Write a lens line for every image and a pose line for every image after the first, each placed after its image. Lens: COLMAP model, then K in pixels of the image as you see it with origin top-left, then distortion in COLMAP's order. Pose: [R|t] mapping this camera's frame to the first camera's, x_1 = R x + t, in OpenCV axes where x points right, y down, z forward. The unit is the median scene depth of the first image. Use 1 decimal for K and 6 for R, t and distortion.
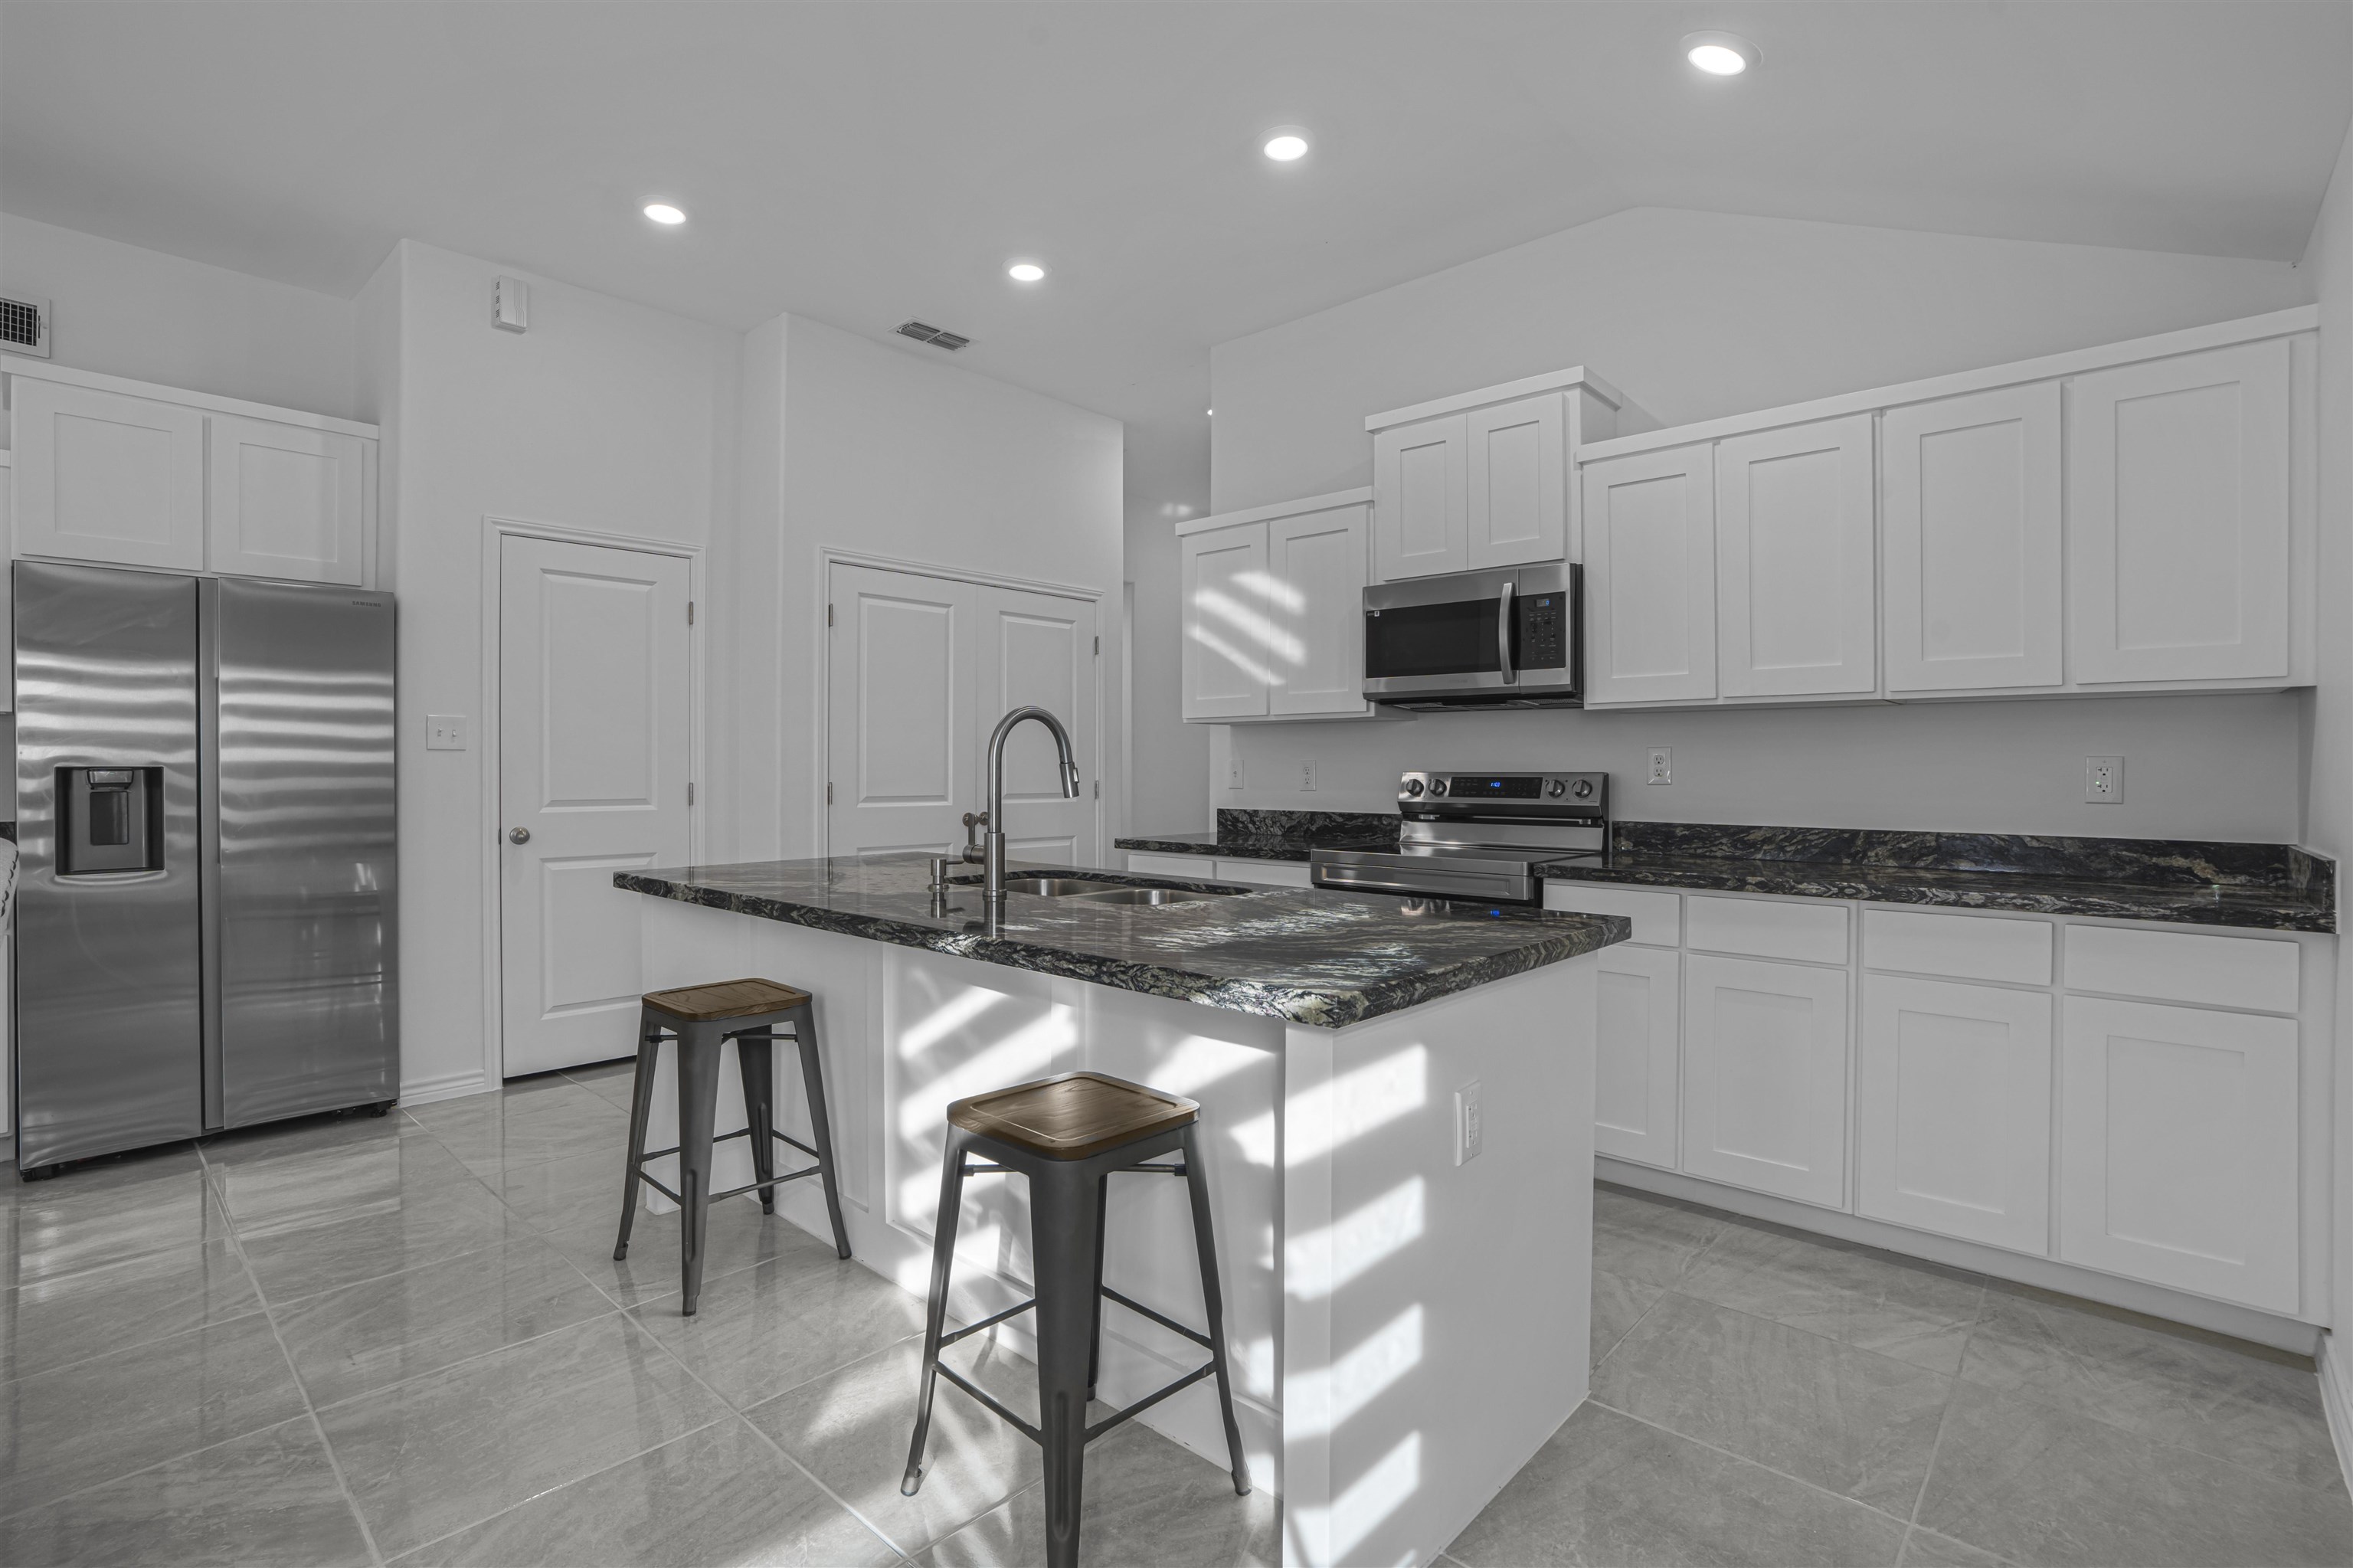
lens RADIAL K [[1117.7, 0, 1173.5], [0, 1117.7, 773.1], [0, 0, 1]] dist [-0.059041, 0.022828]
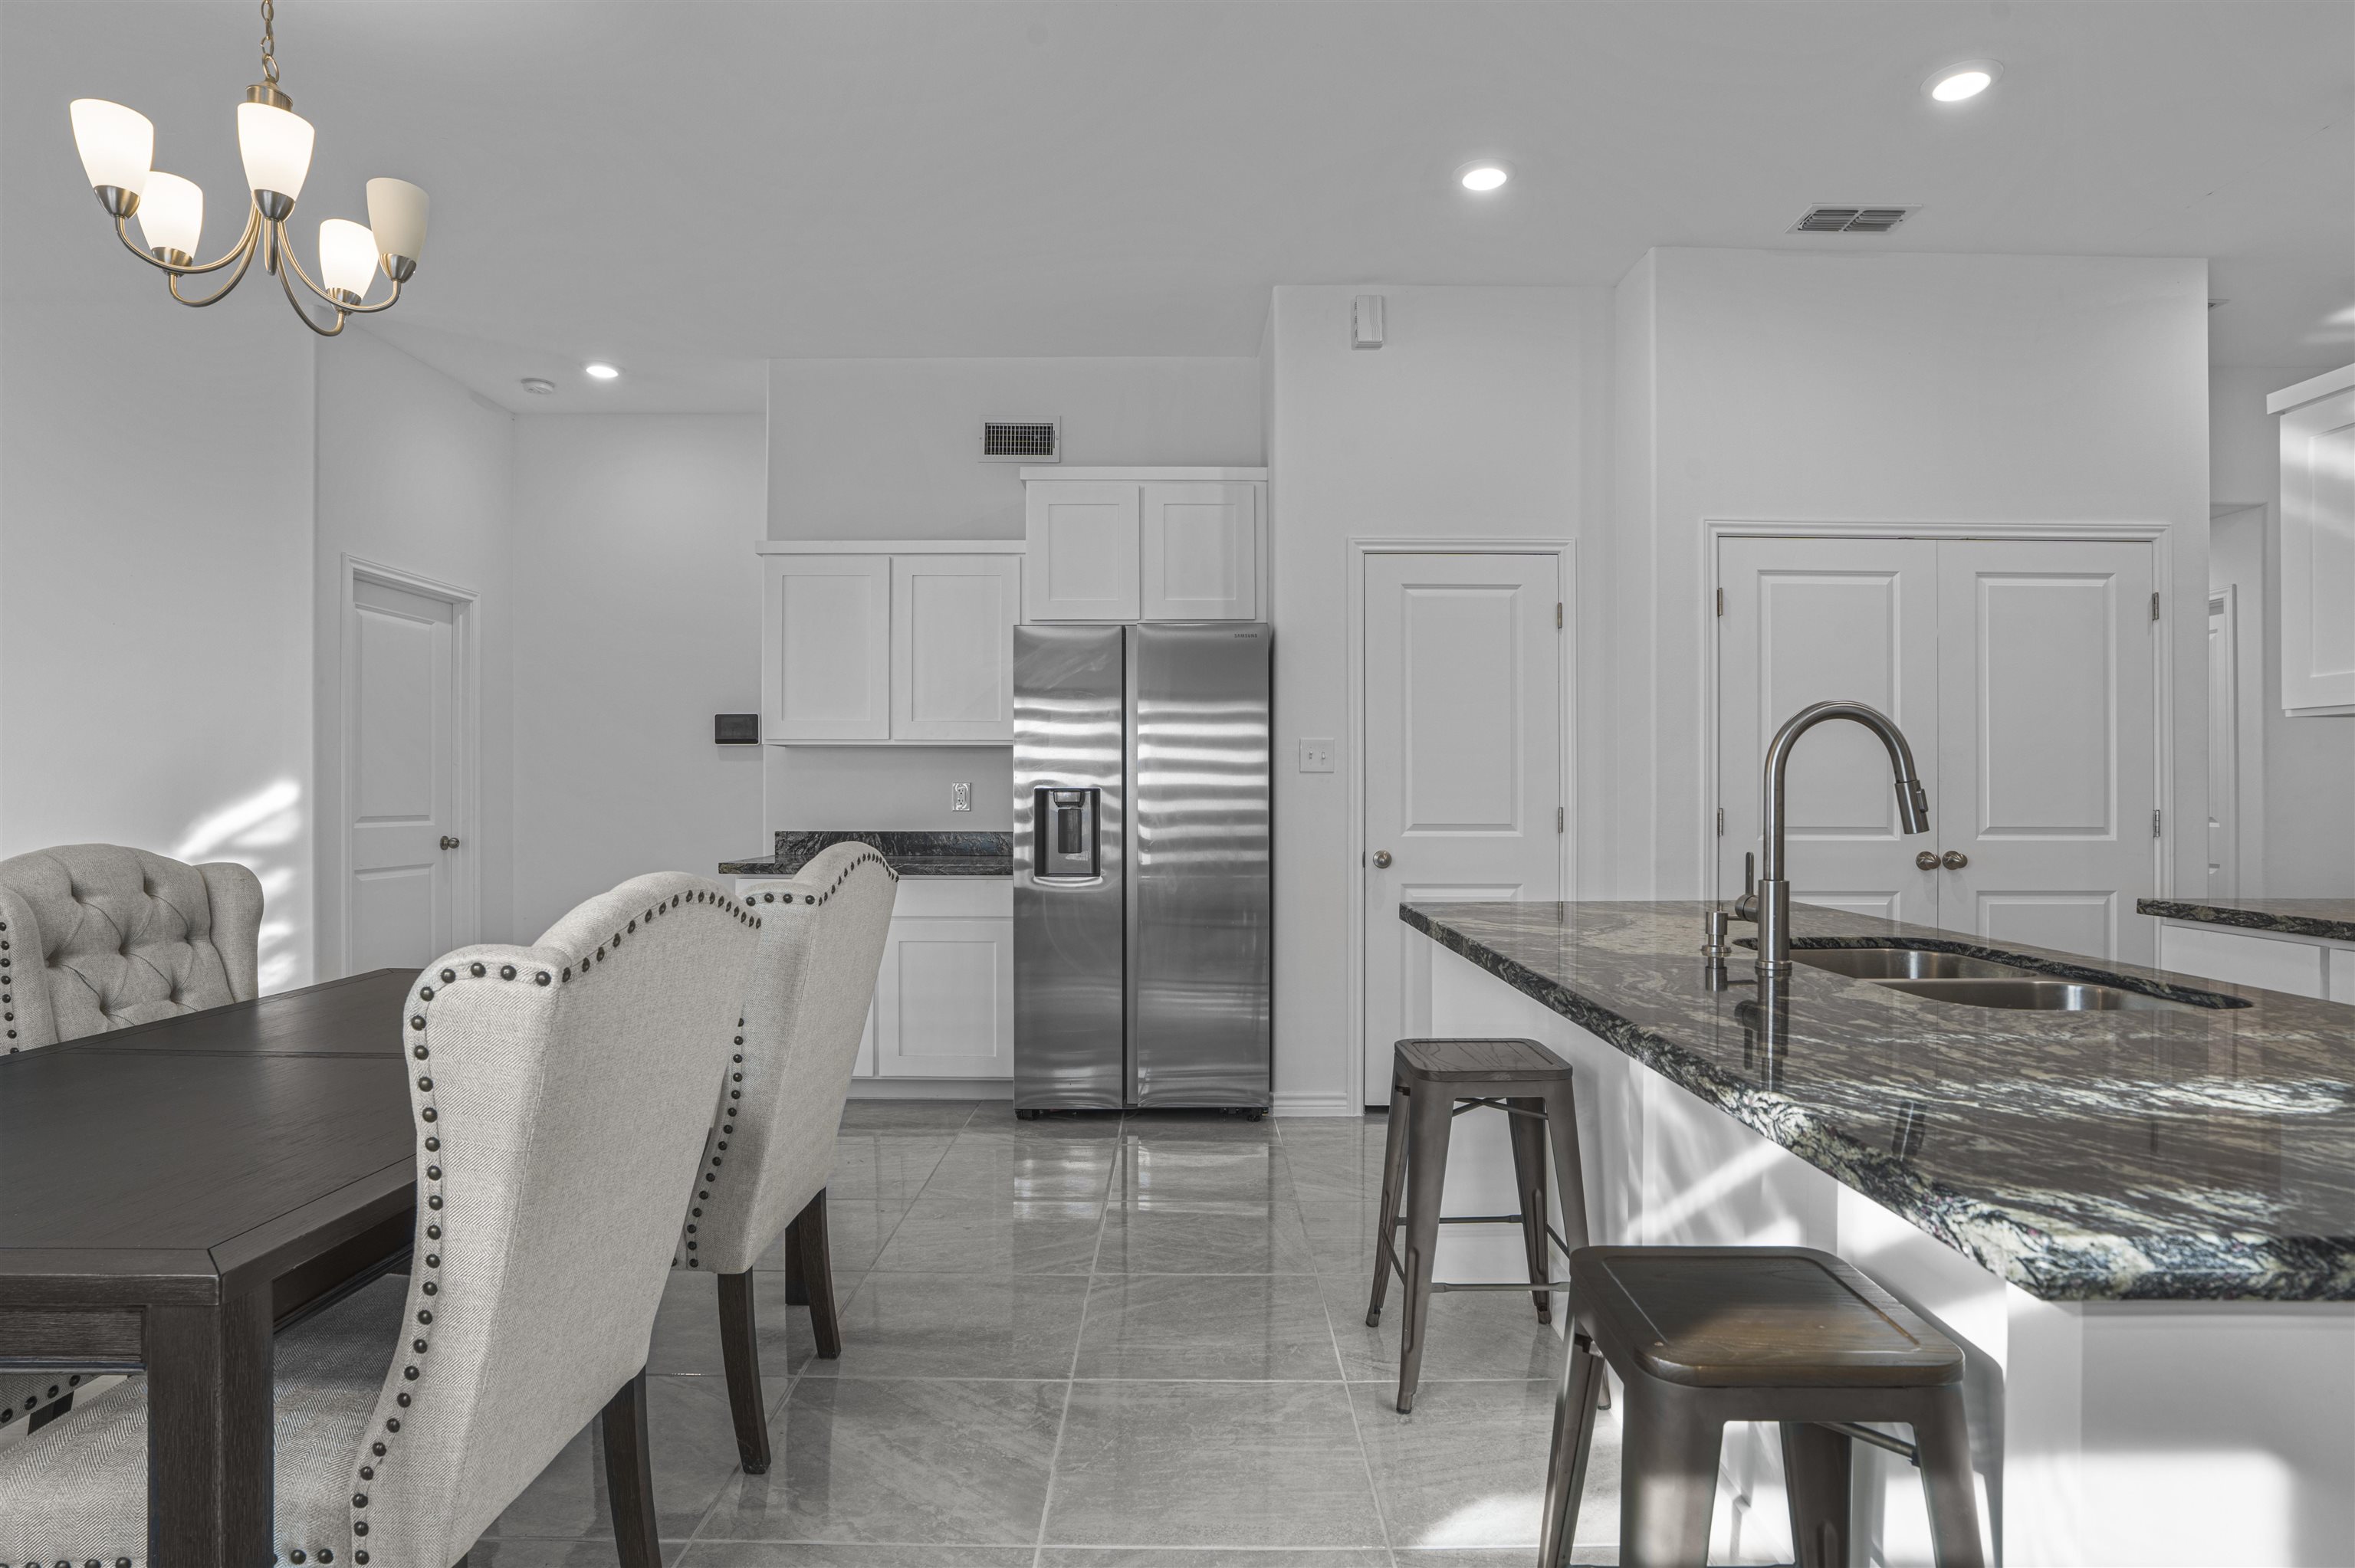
lens RADIAL K [[1244.4, 0, 1176.8], [0, 1244.4, 779.3], [0, 0, 1]] dist [-0.053475, 0.021596]
pose [[0.675309, -0.007172, -0.737500, 0.109270], [-0.004372, 0.999896, -0.013727, 0.001632], [0.737522, 0.012494, 0.675207, 0.132109]]
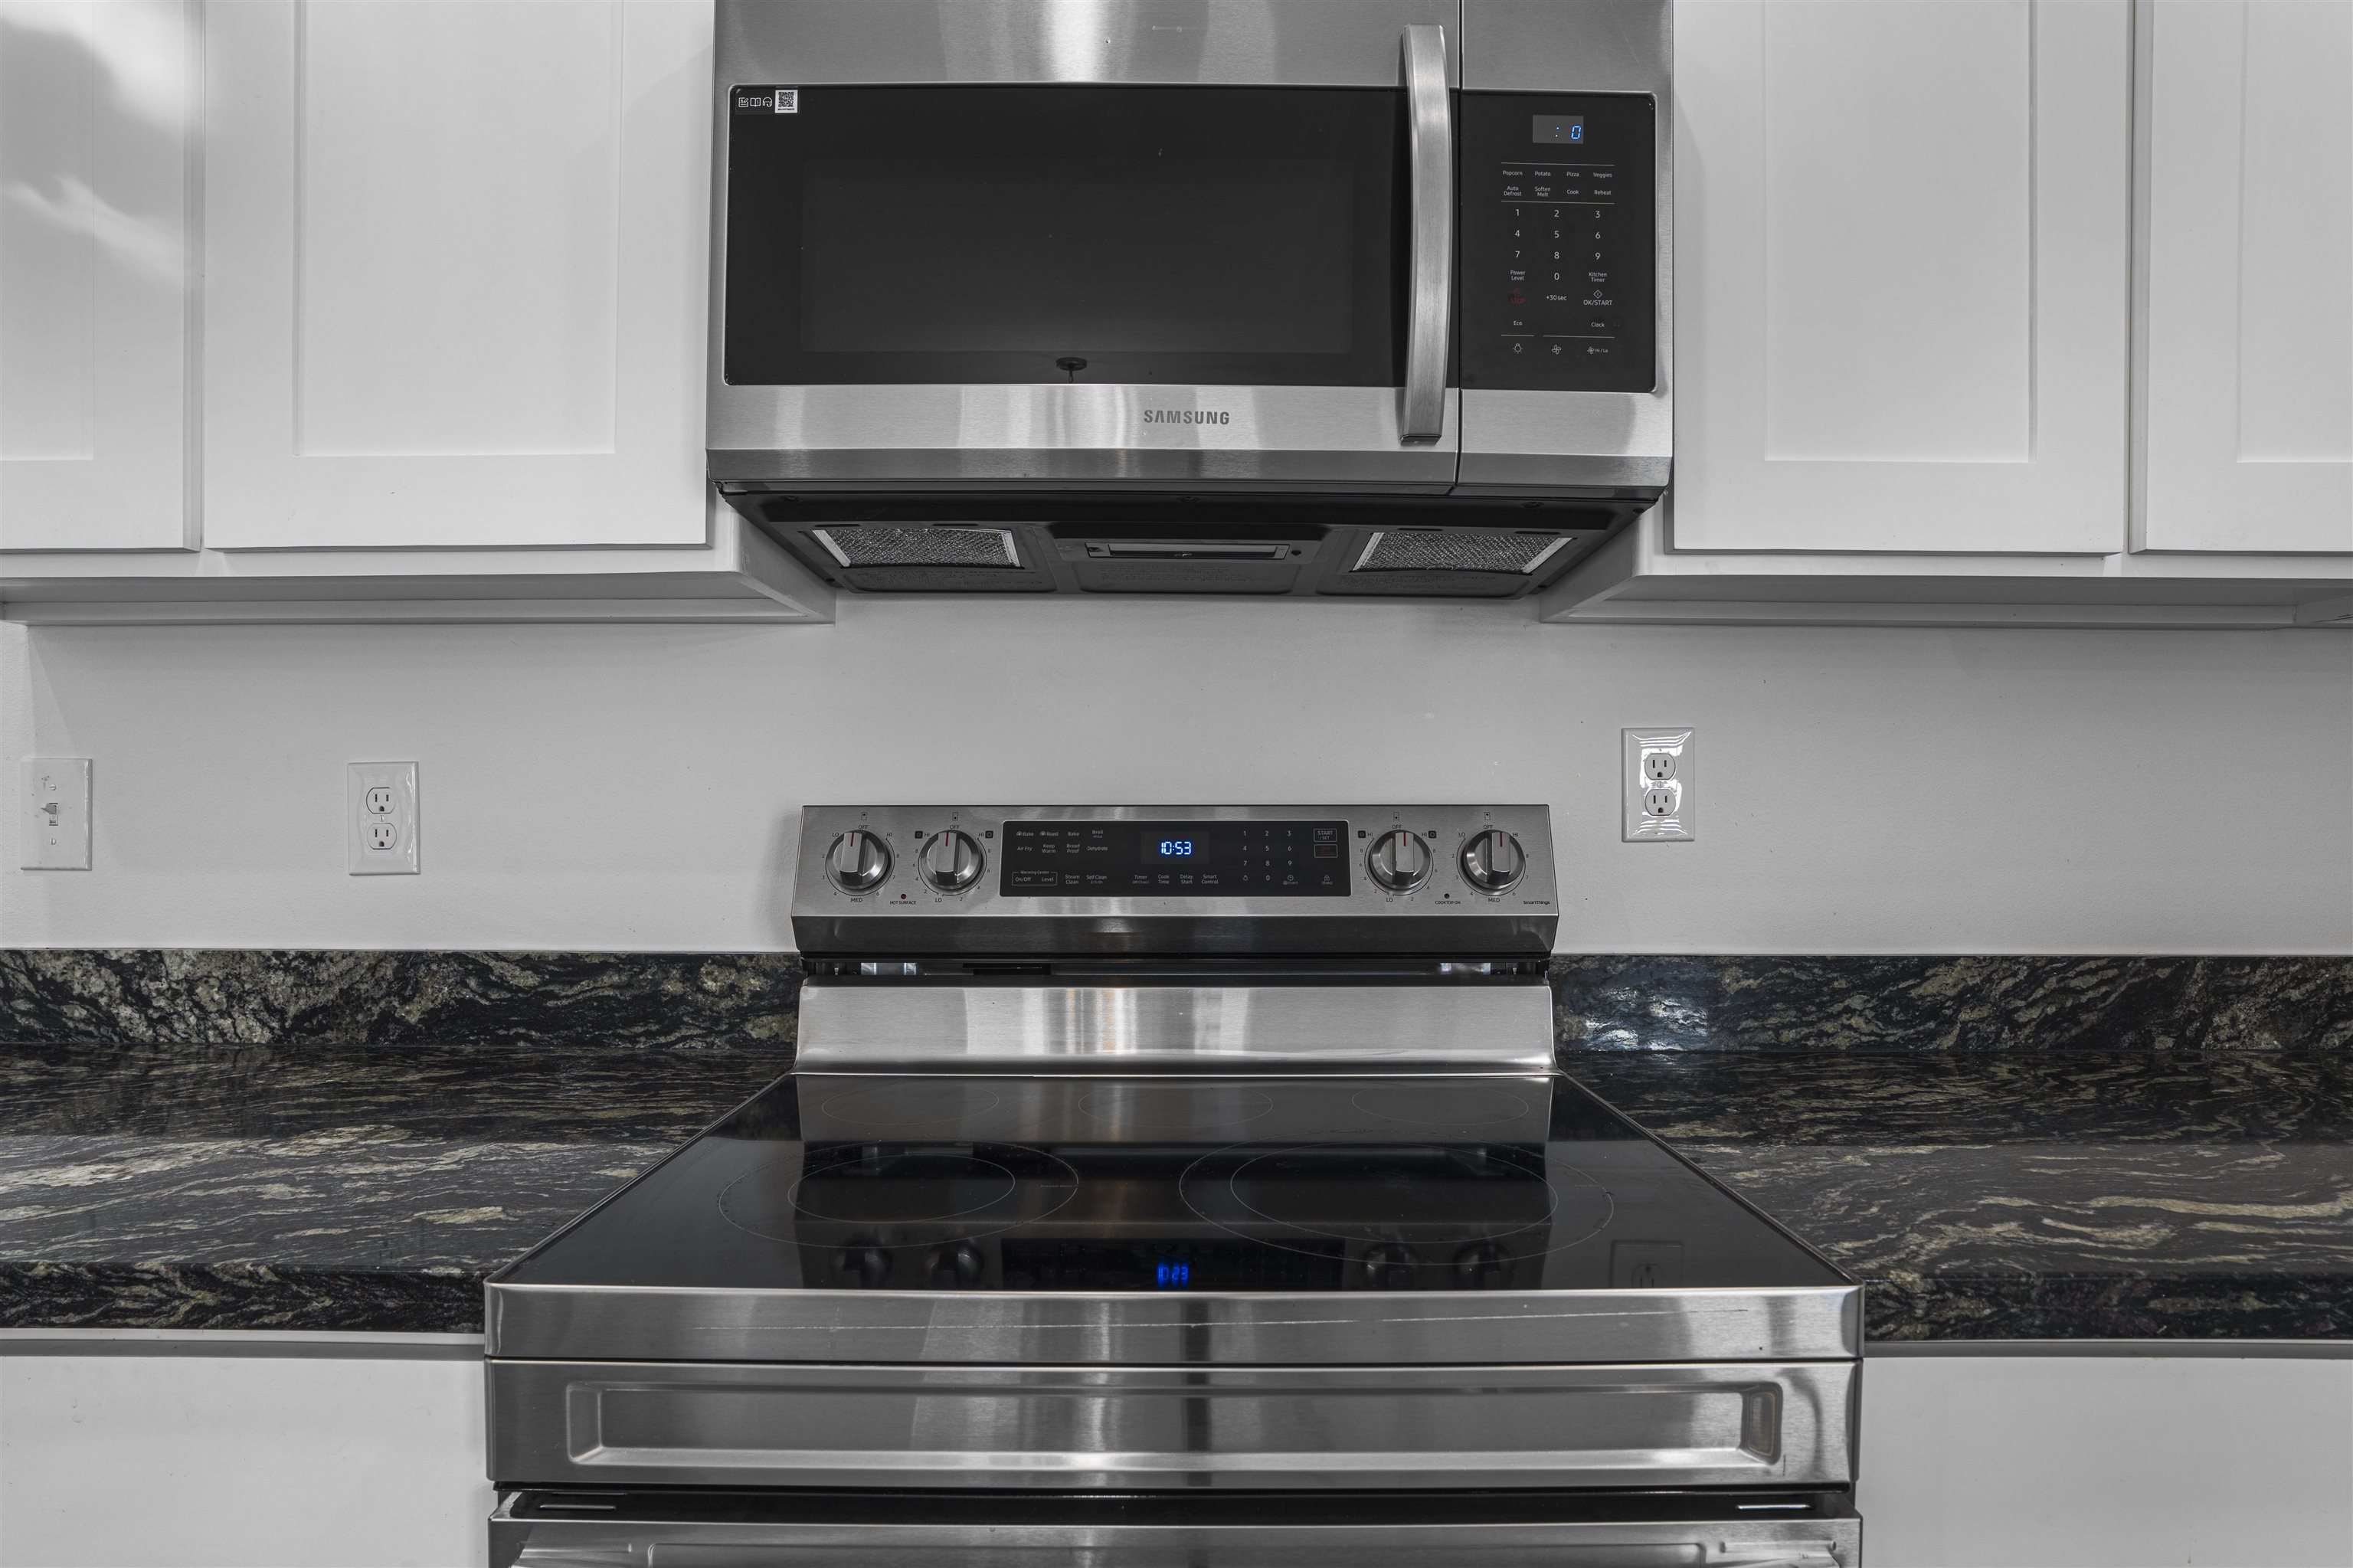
lens RADIAL K [[1243.6, 0, 1177.5], [0, 1243.6, 801.3], [0, 0, 1]] dist [-0.053475, 0.021596]
pose [[0.741146, -0.004216, 0.671330, 0.080614], [0.001938, 0.999990, 0.004141, -0.003395], [-0.671341, -0.001768, 0.741147, 0.817756]]
